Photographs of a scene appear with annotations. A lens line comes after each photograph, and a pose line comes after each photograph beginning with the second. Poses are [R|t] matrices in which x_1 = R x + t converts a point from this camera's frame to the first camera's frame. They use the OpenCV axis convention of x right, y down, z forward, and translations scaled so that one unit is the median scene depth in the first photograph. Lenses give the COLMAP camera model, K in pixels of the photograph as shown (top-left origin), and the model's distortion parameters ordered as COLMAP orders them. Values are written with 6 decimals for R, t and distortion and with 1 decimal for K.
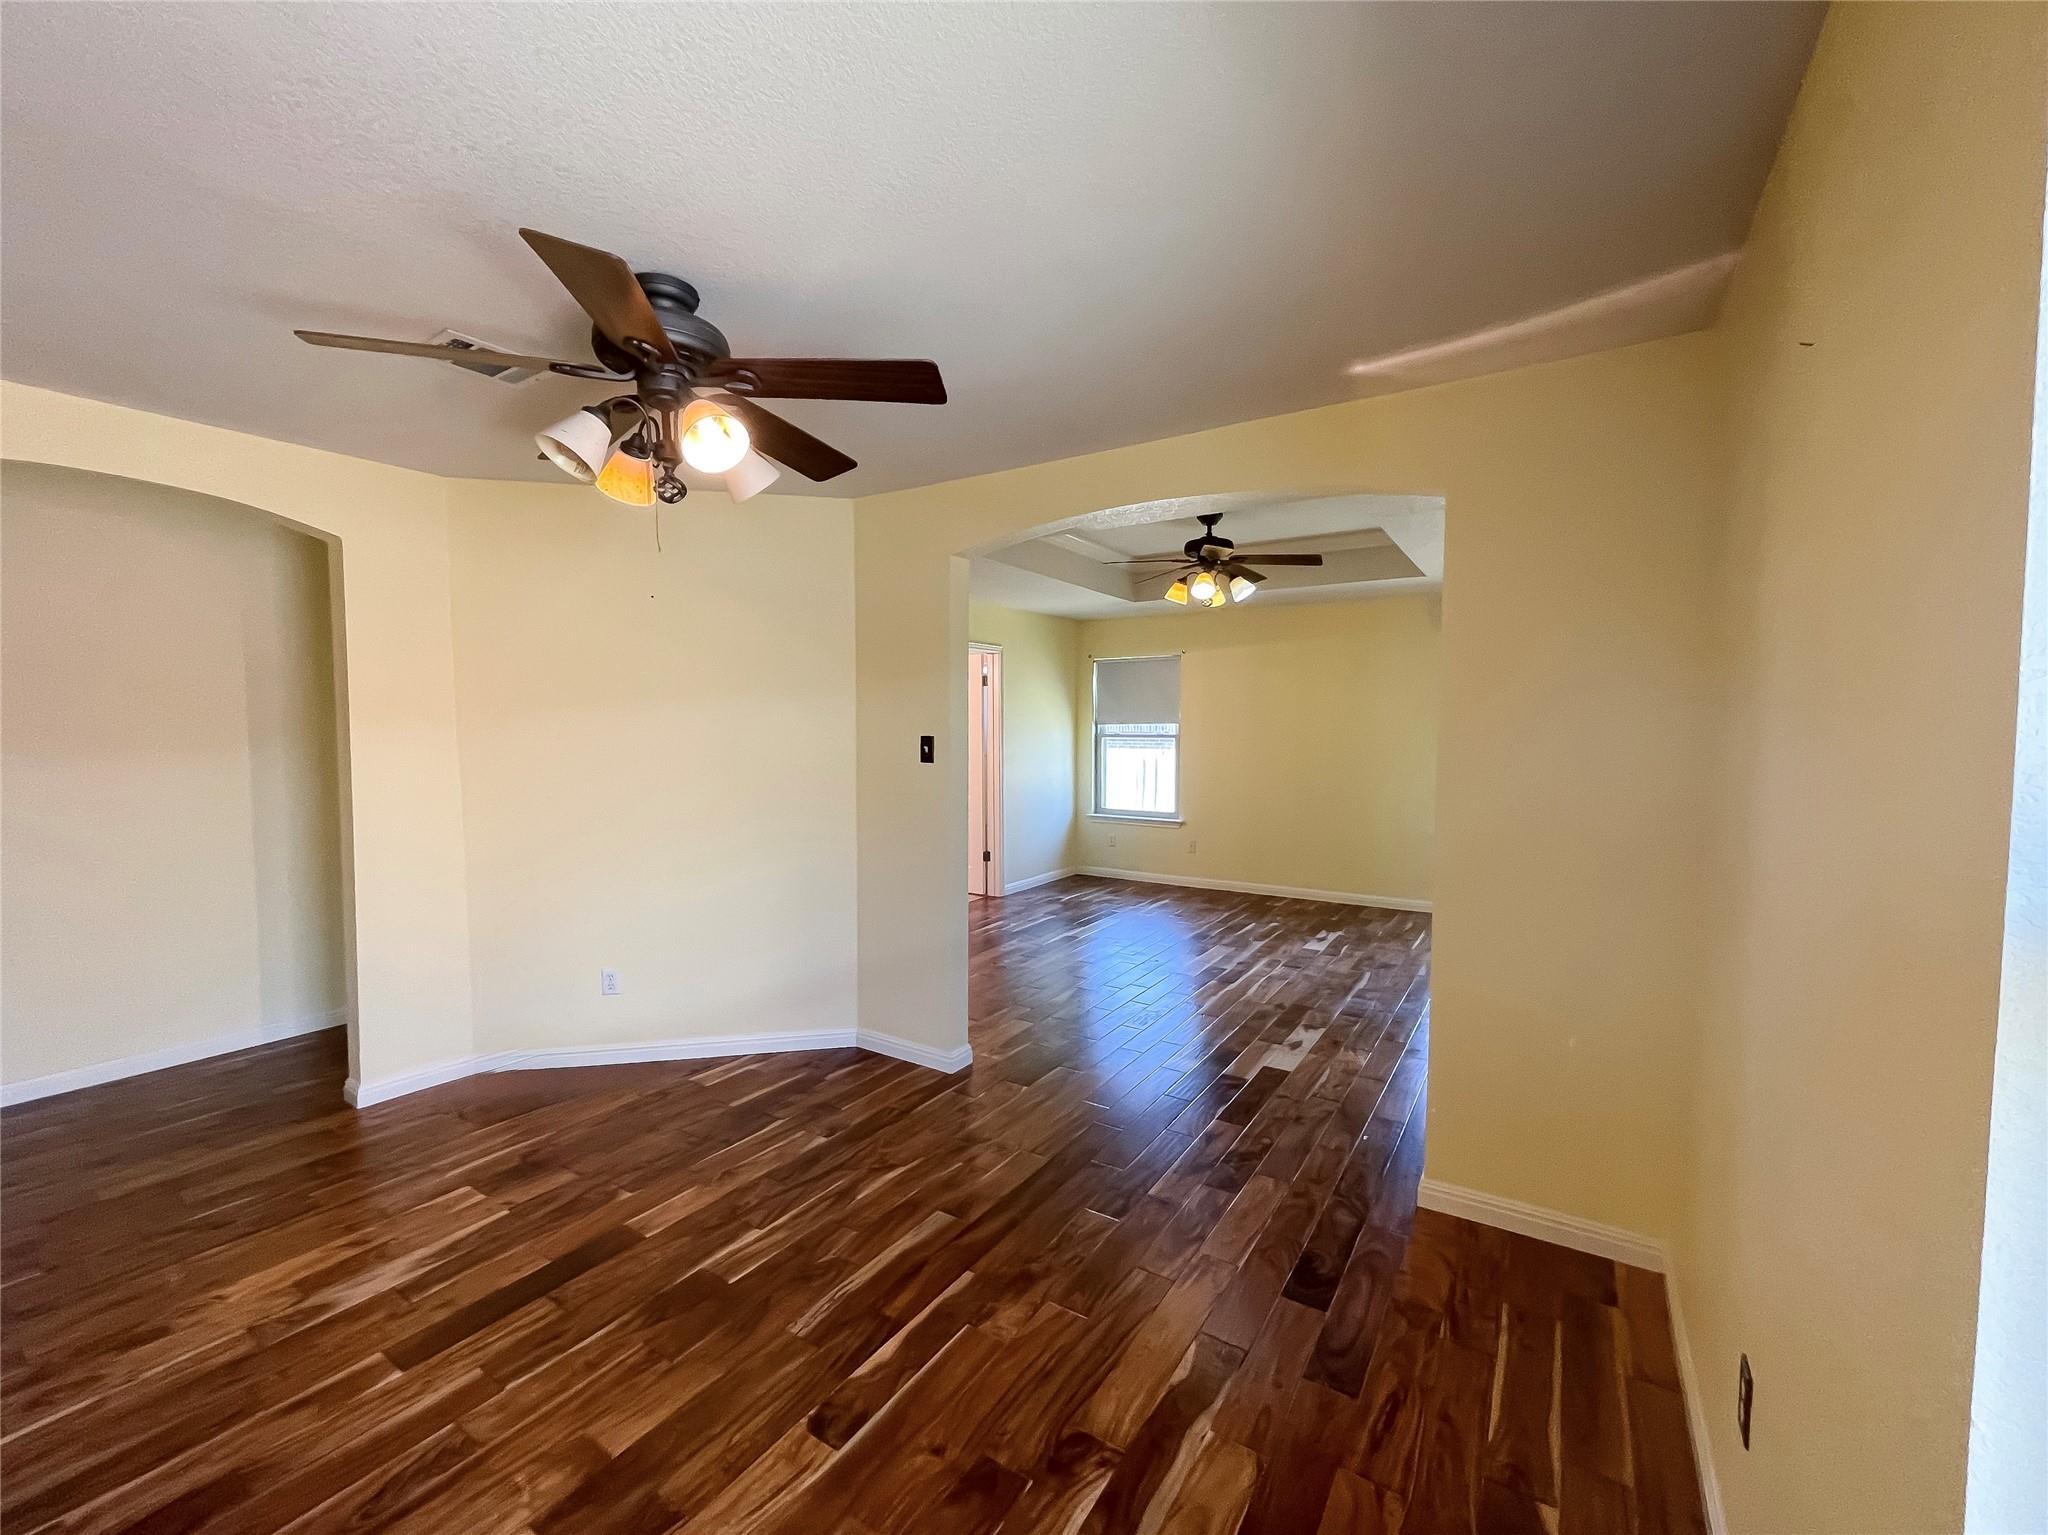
lens RADIAL K [[853.1, 0, 1007.2], [0, 853.1, 765.2], [0, 0, 1]] dist [0.000077, 0.000124]
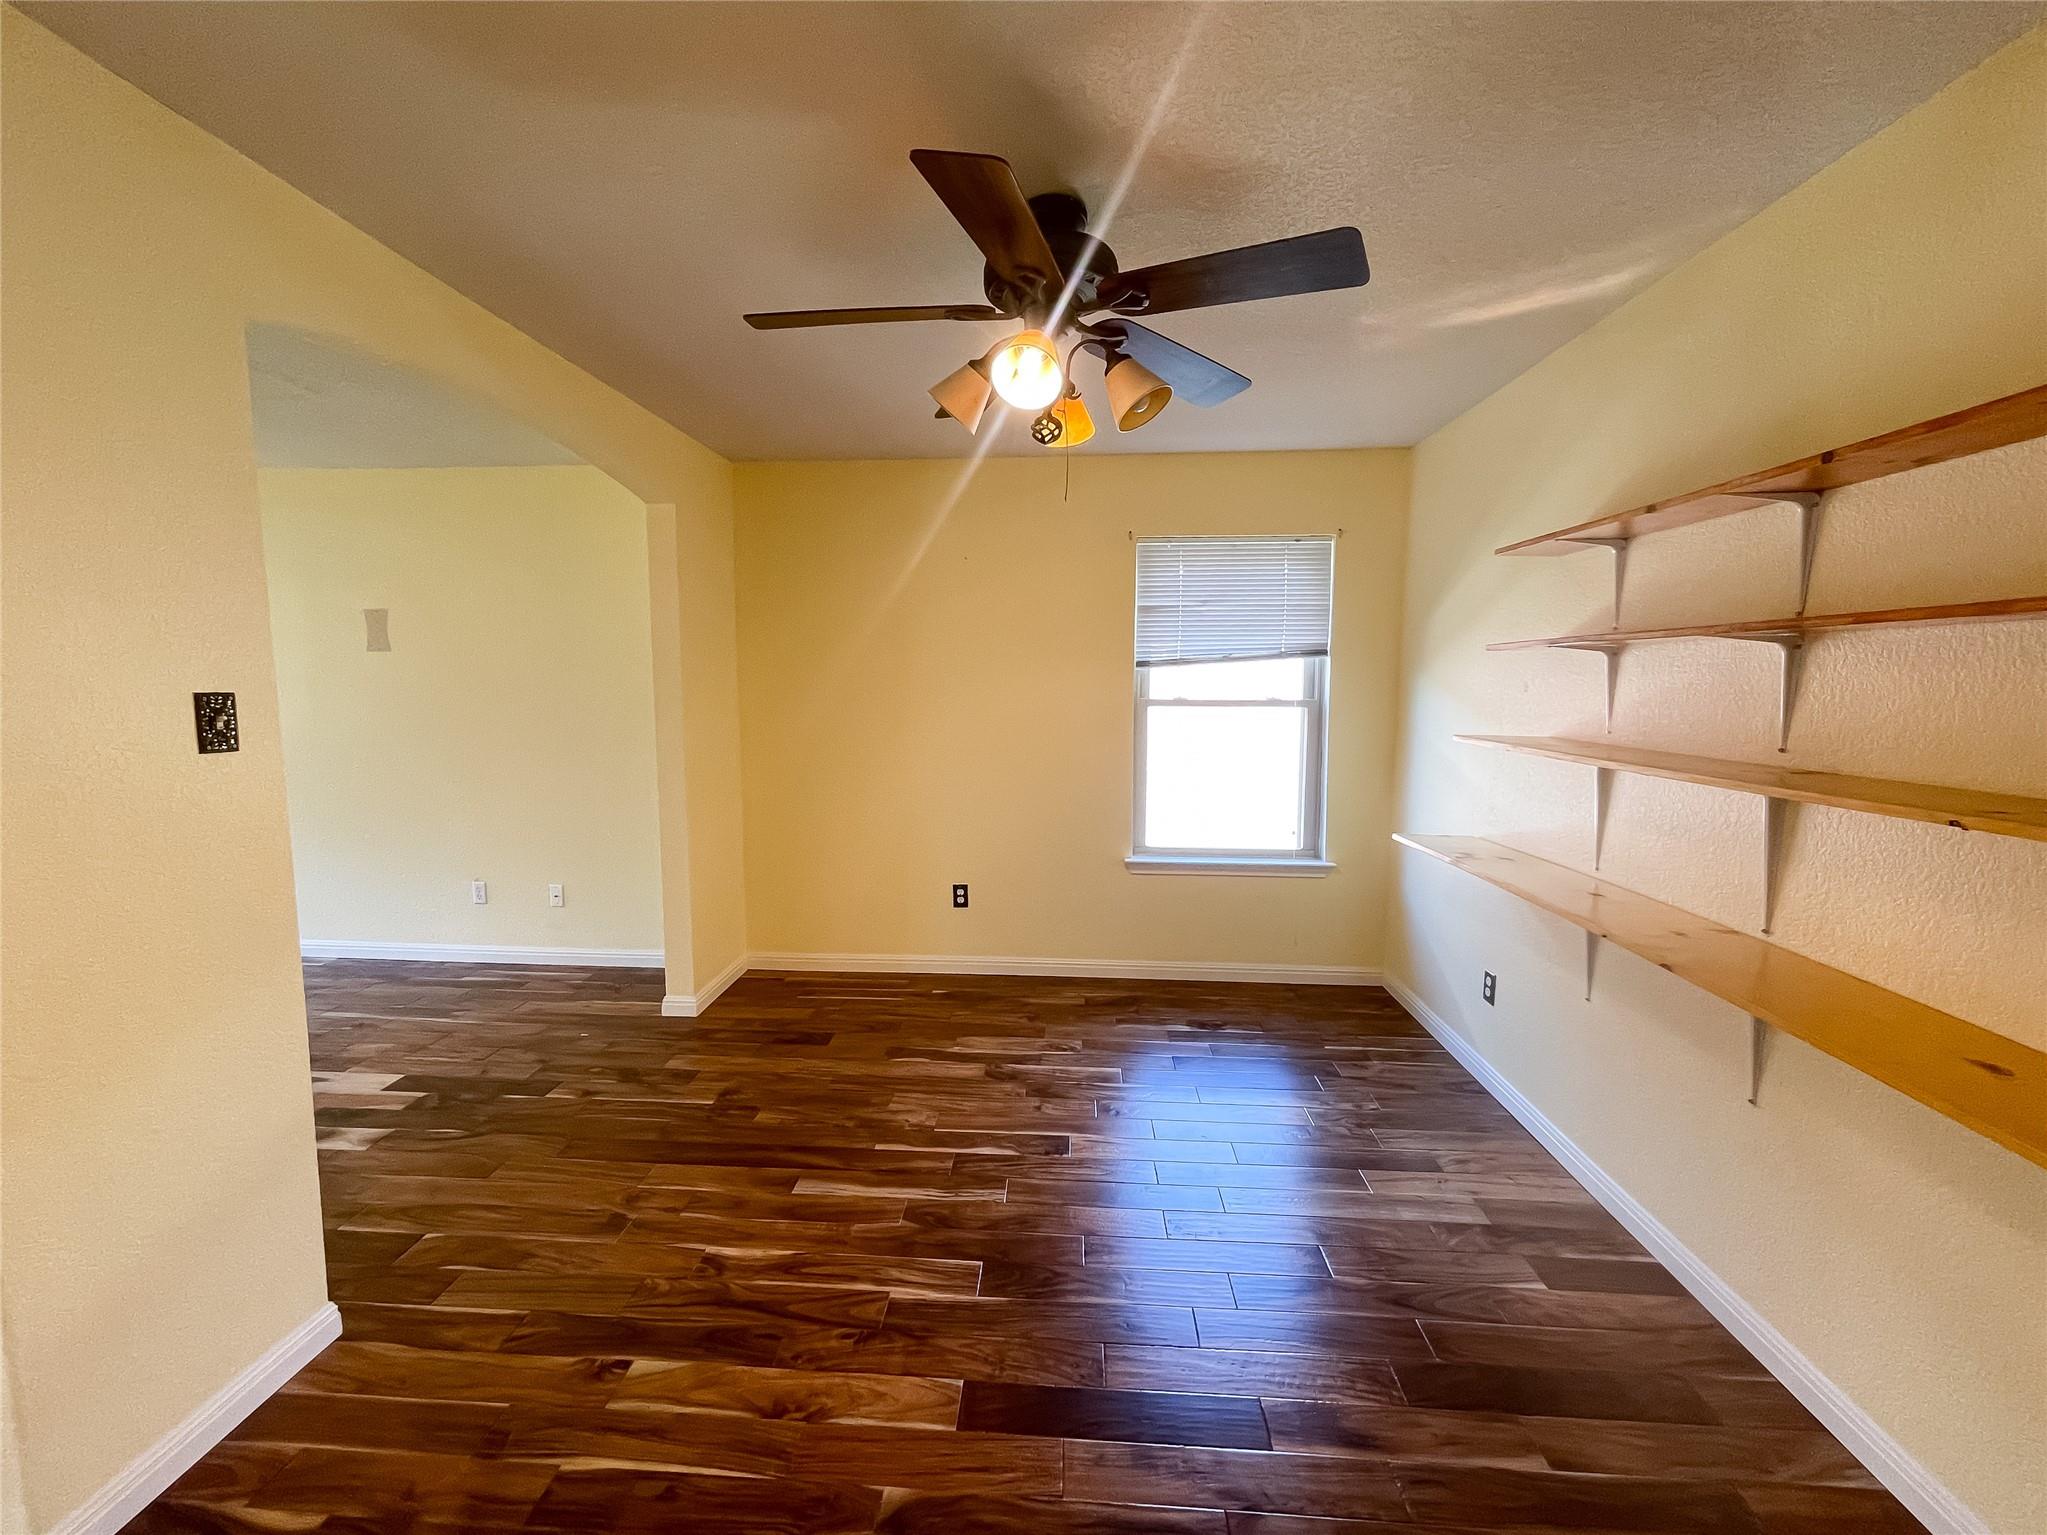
lens RADIAL K [[852.7, 0, 1006.7], [0, 852.7, 765.2], [0, 0, 1]] dist [0.000077, 0.000124]
pose [[-0.484739, -0.085514, 0.870468, -0.952294], [0.045012, 0.991451, 0.122466, -0.045051], [-0.873500, 0.098546, -0.476746, 1.174210]]
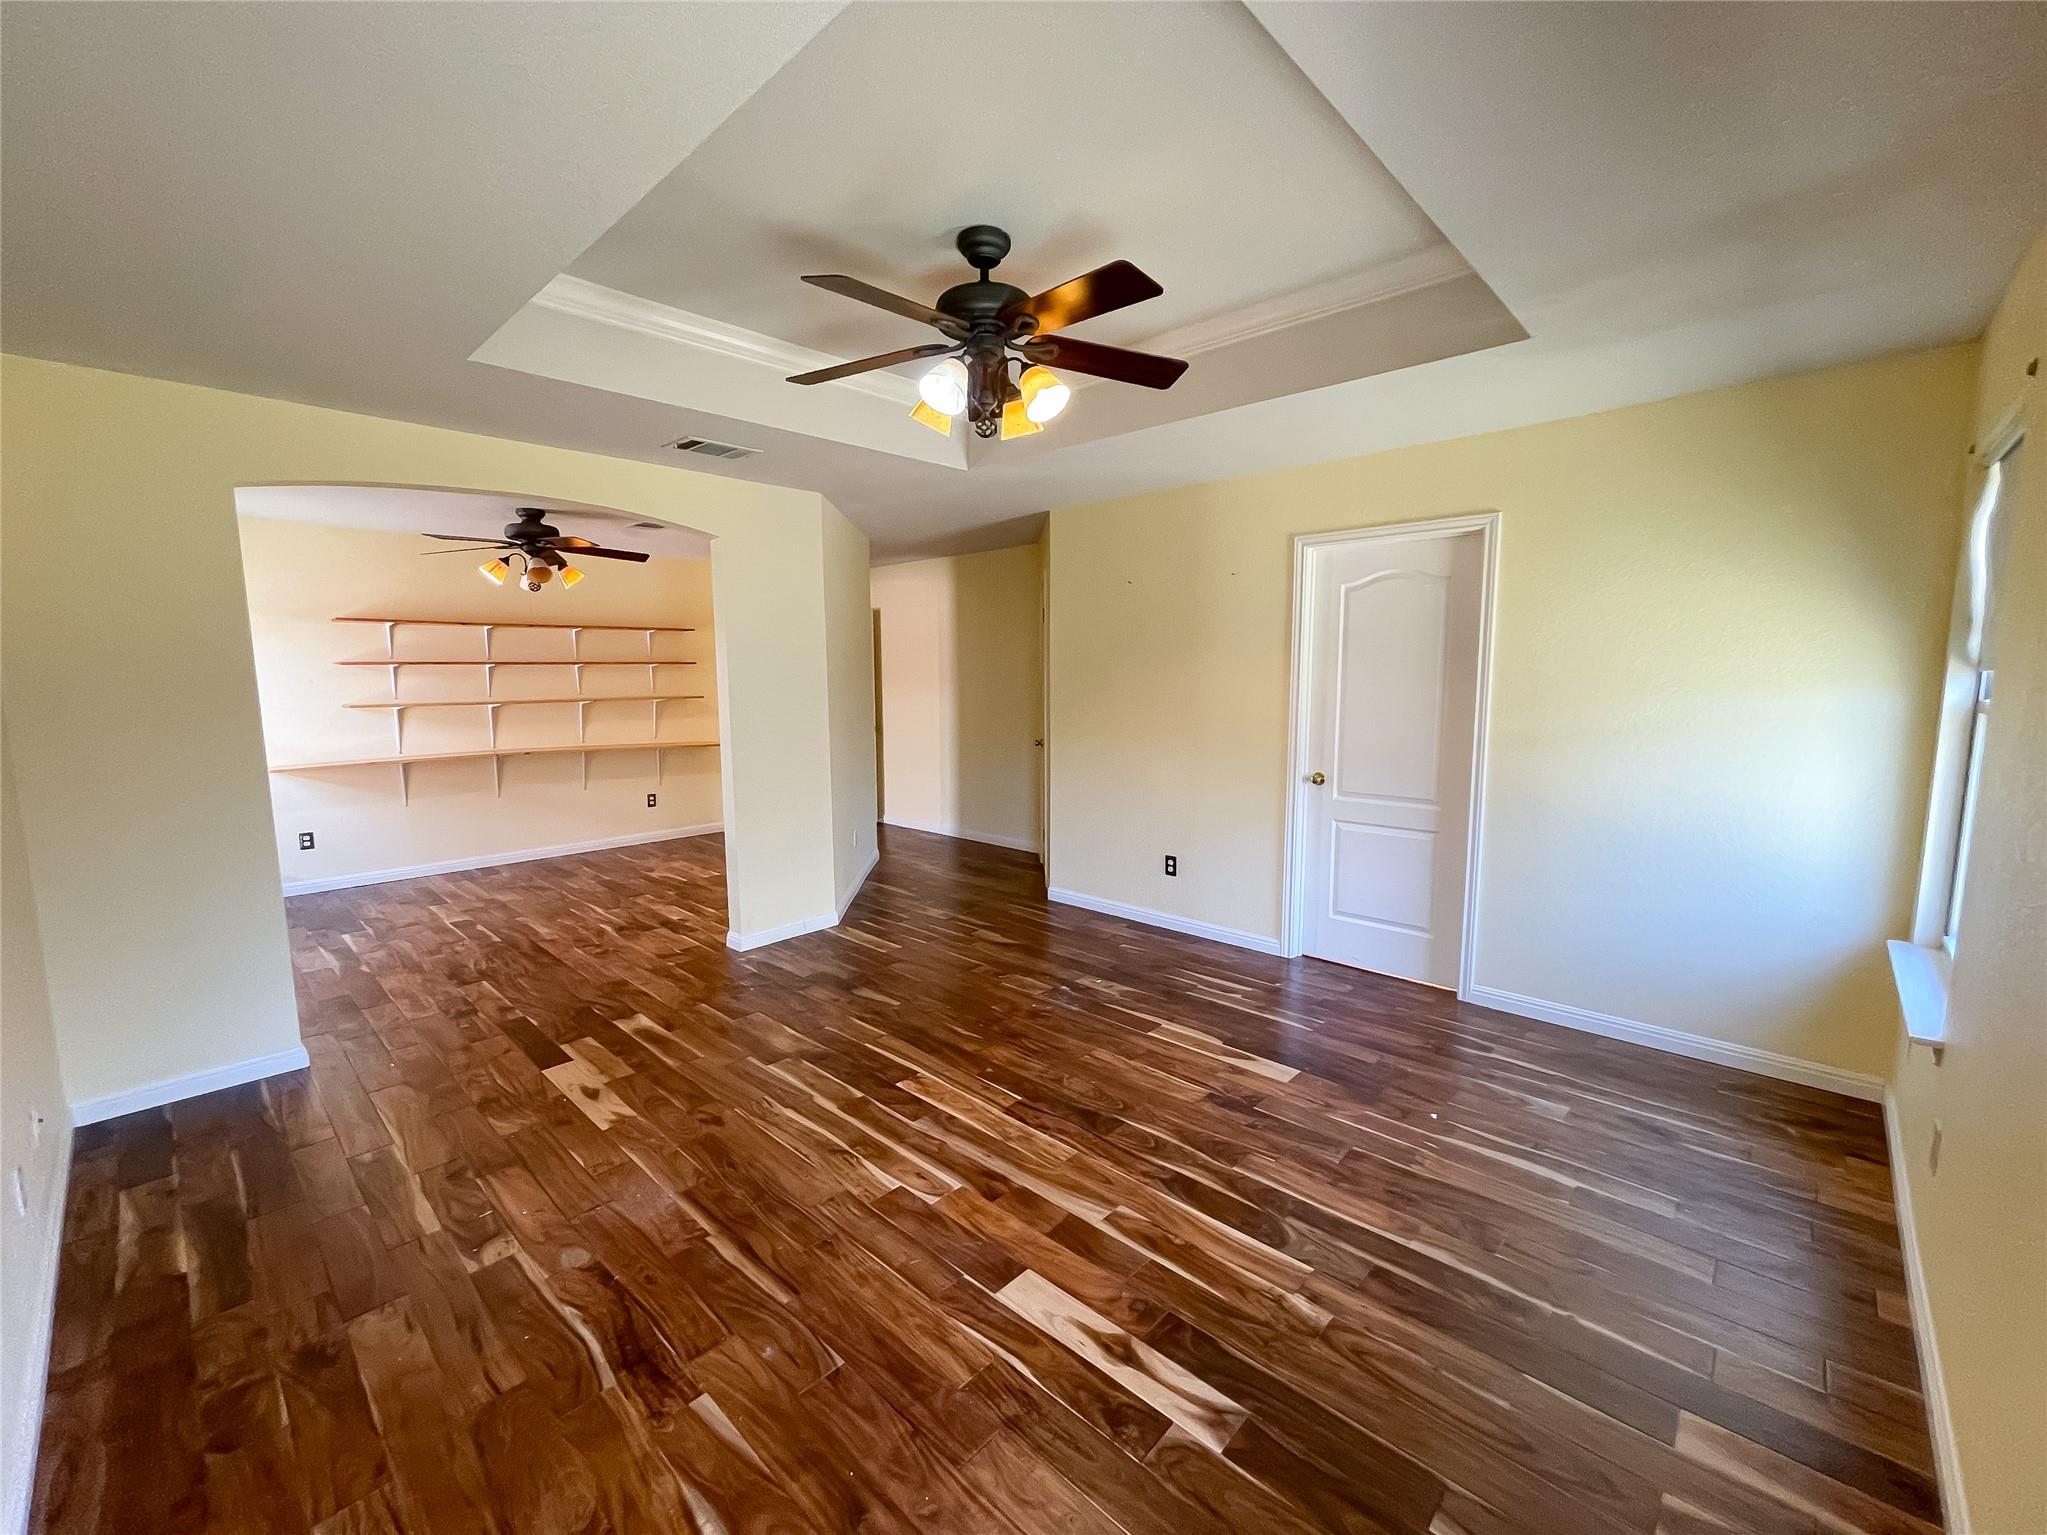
lens RADIAL K [[838.2, 0, 1023.5], [0, 838.2, 767.5], [0, 0, 1]] dist [-0.000452, 0.000110]
pose [[-0.170163, 0.118238, -0.978297, 1.484899], [-0.043533, 0.990904, 0.127334, -0.128196], [0.984454, 0.064256, -0.163468, 2.246292]]
